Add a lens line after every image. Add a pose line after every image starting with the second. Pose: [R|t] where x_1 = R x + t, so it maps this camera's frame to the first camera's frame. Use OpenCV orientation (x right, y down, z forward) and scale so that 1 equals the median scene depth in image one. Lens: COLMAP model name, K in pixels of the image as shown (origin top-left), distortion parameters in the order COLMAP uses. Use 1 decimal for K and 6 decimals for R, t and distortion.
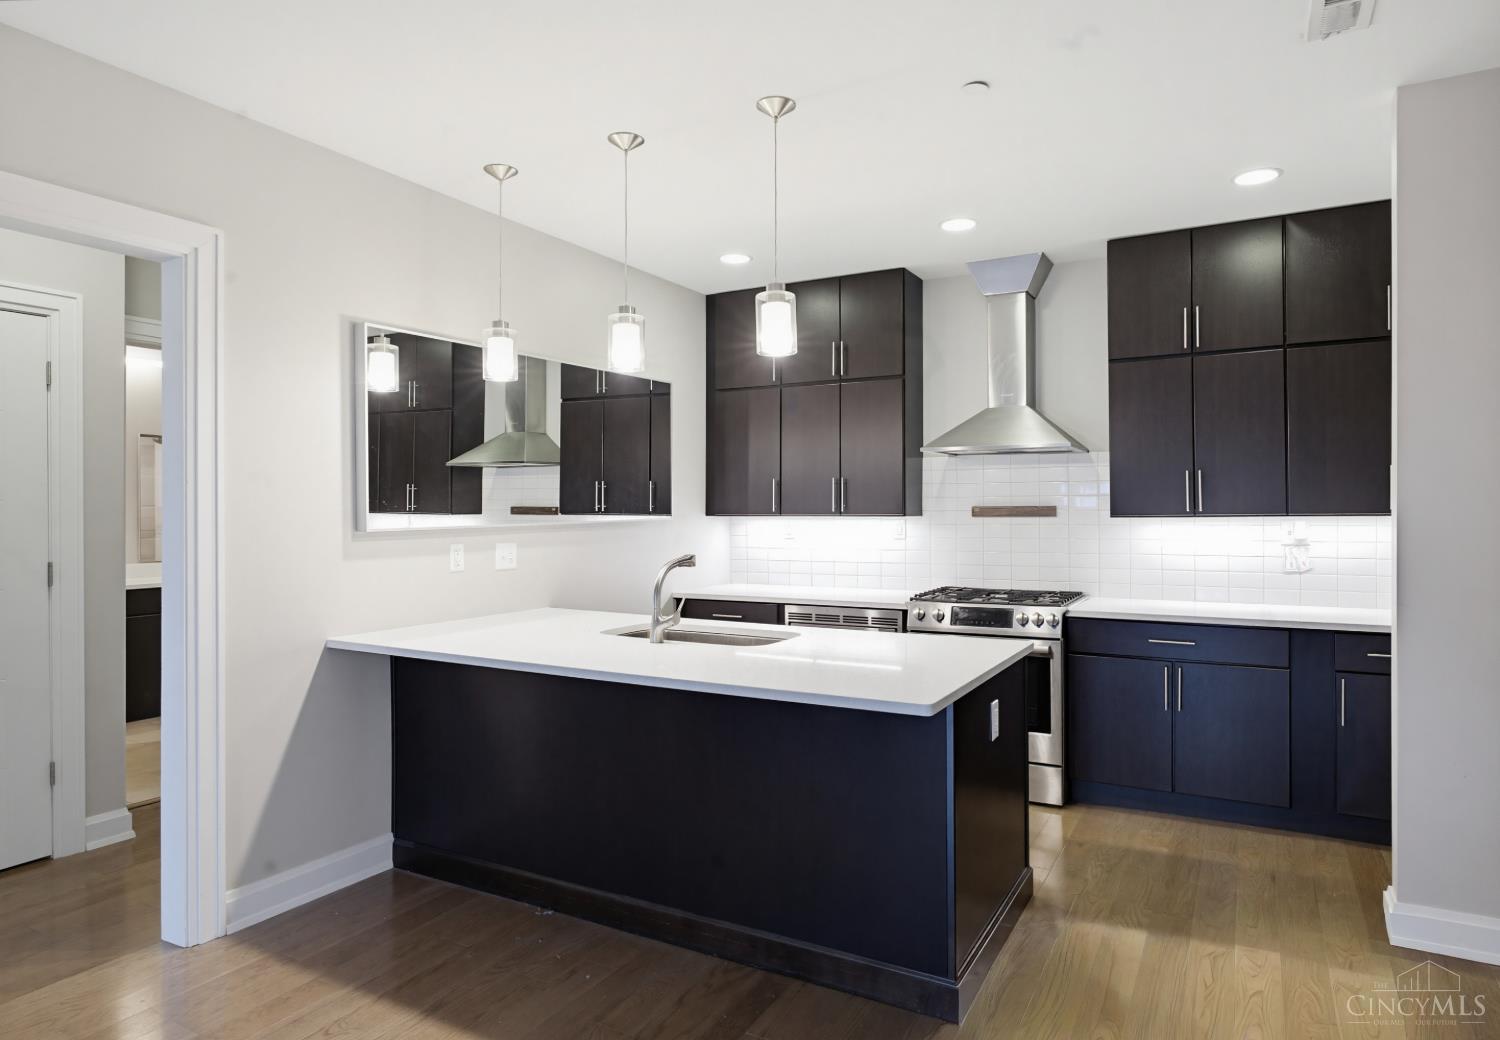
lens RADIAL K [[889.0, 0, 790.1], [0, 889.0, 506.9], [0, 0, 1]] dist [-0.005262, 0.000636]
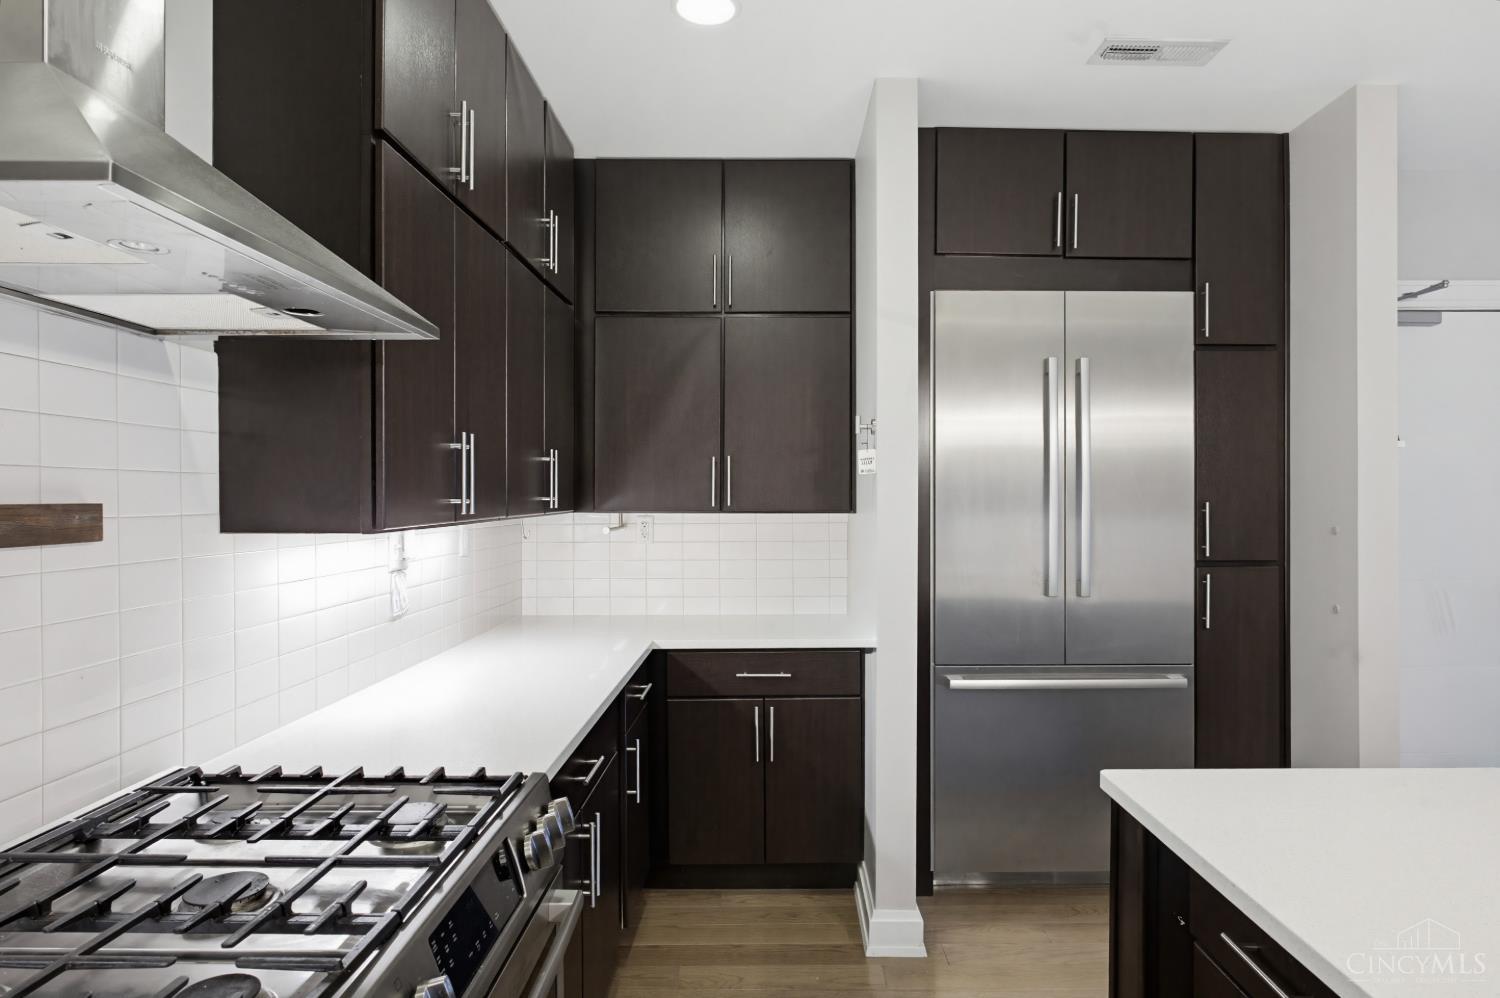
lens RADIAL K [[860.8, 0, 750.0], [0, 860.8, 499.0], [0, 0, 1]] dist [-0.006258, 0.000092]
pose [[-0.467673, 0.001949, 0.883899, -0.046048], [-0.003121, 0.999988, -0.003857, -0.002396], [-0.883896, -0.004563, -0.467662, 1.026648]]
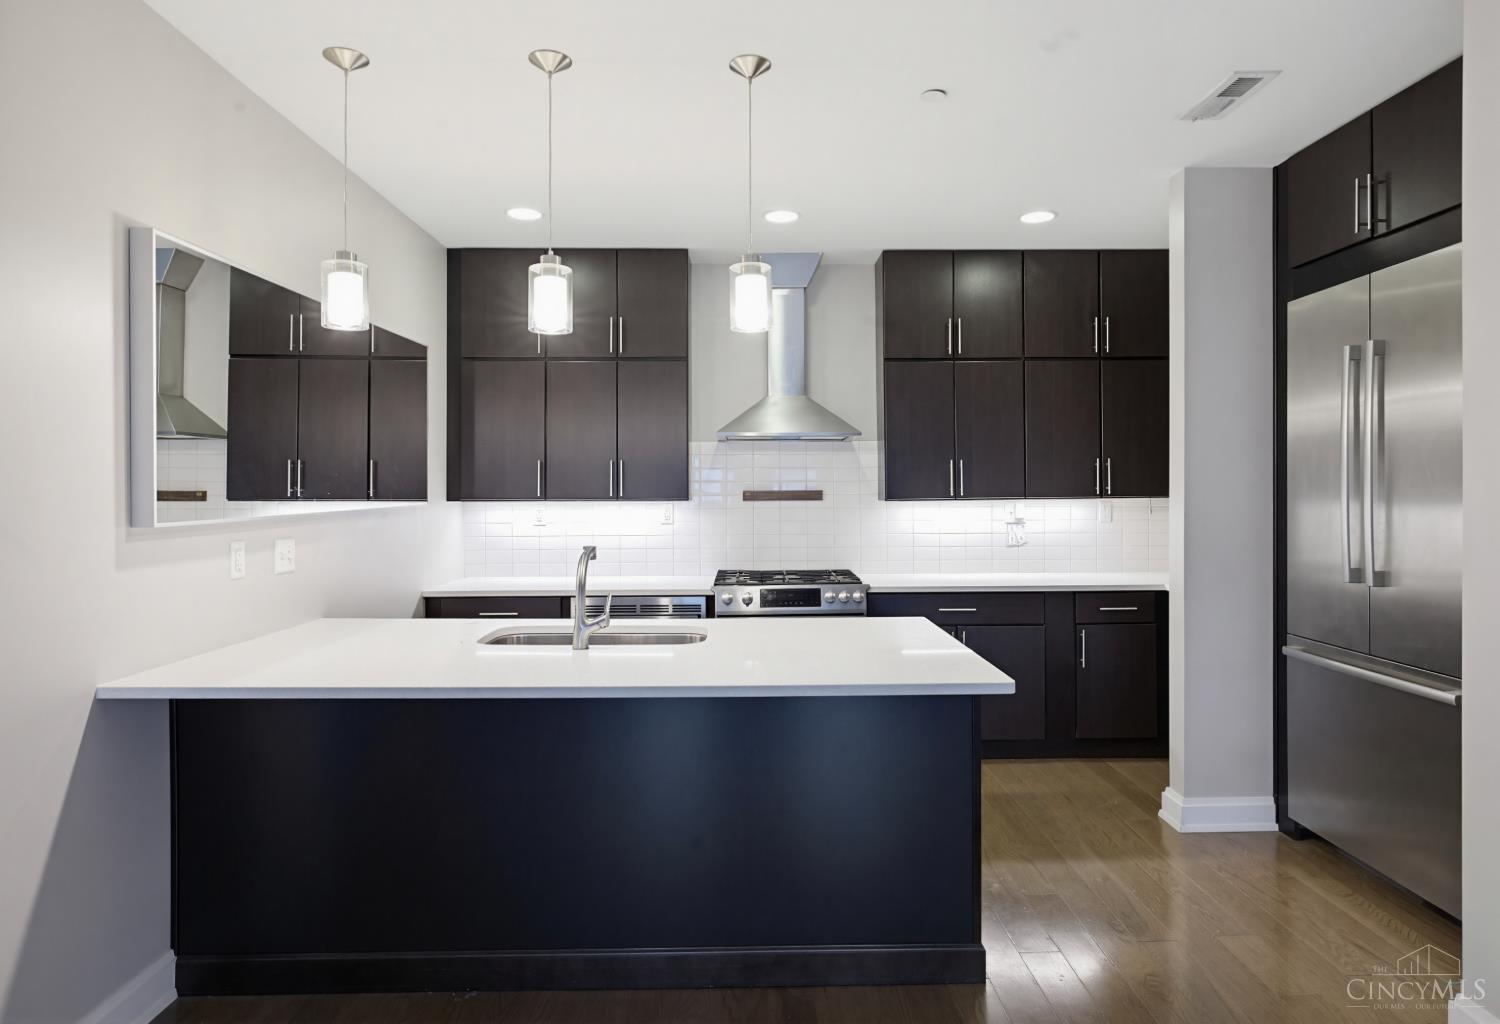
lens RADIAL K [[869.4, 0, 769.0], [0, 869.4, 489.7], [0, 0, 1]] dist [-0.005104, 0.000103]
pose [[0.870976, 0.000879, 0.491324, -0.297245], [-0.000858, 1.000000, -0.000267, -0.001783], [-0.491324, -0.000189, 0.870977, 0.126618]]
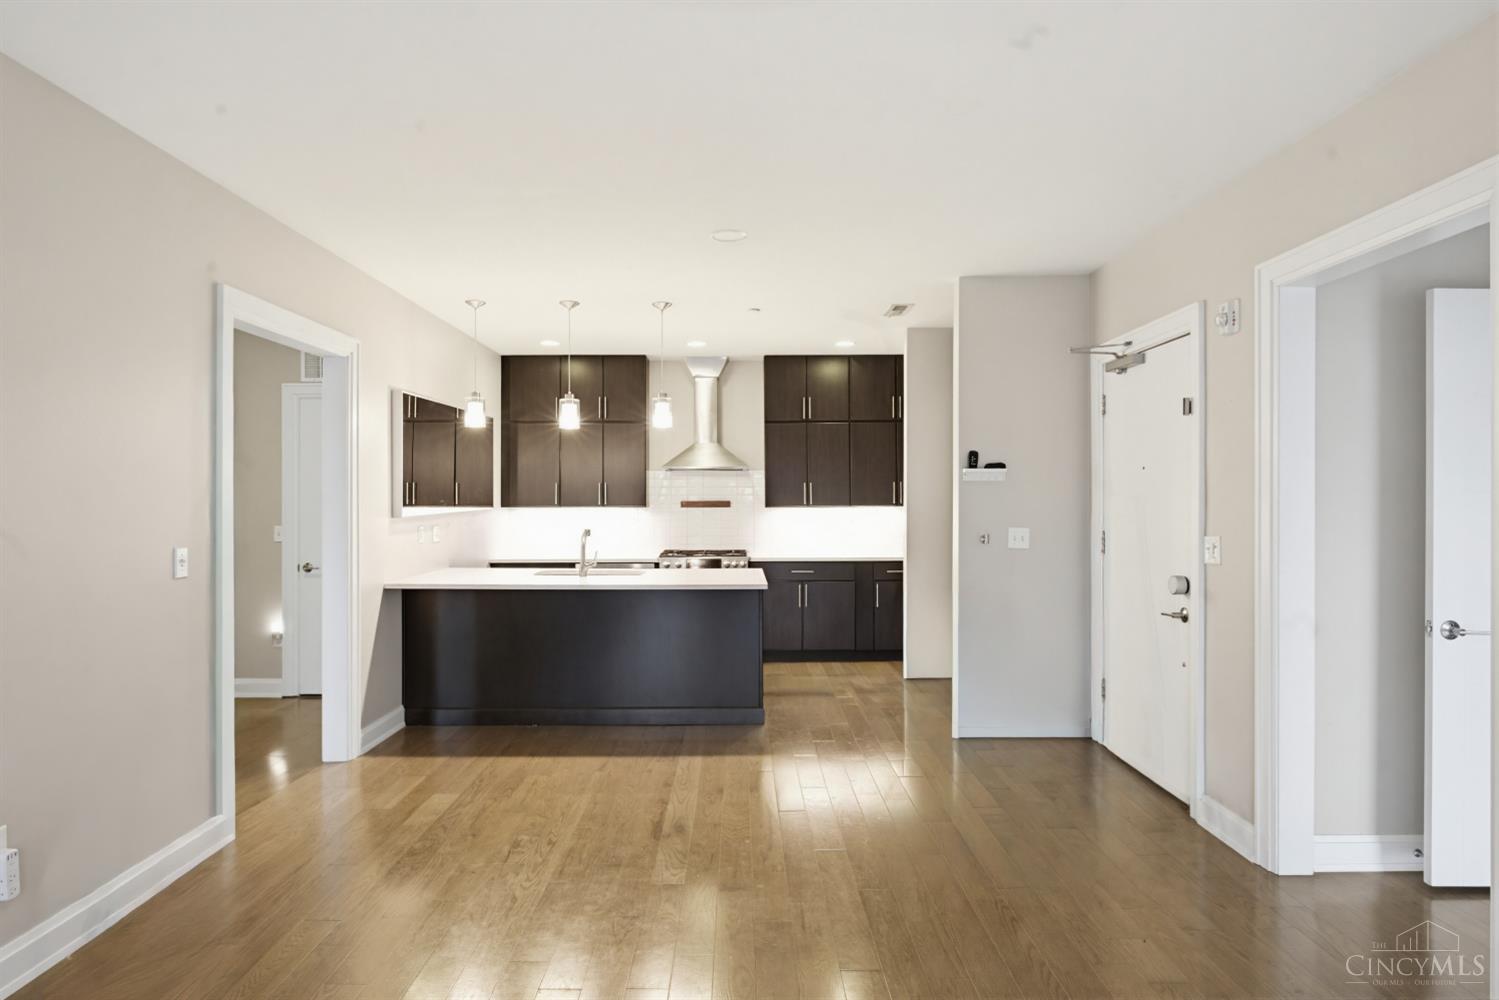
lens RADIAL K [[860.2, 0, 749.5], [0, 860.2, 500.0], [0, 0, 1]] dist [-0.006258, 0.000092]
pose [[0.877881, 0.000112, 0.478879, -0.512892], [-0.002326, 0.999989, 0.004031, -0.010293], [-0.478873, -0.004653, 0.877872, -0.534582]]
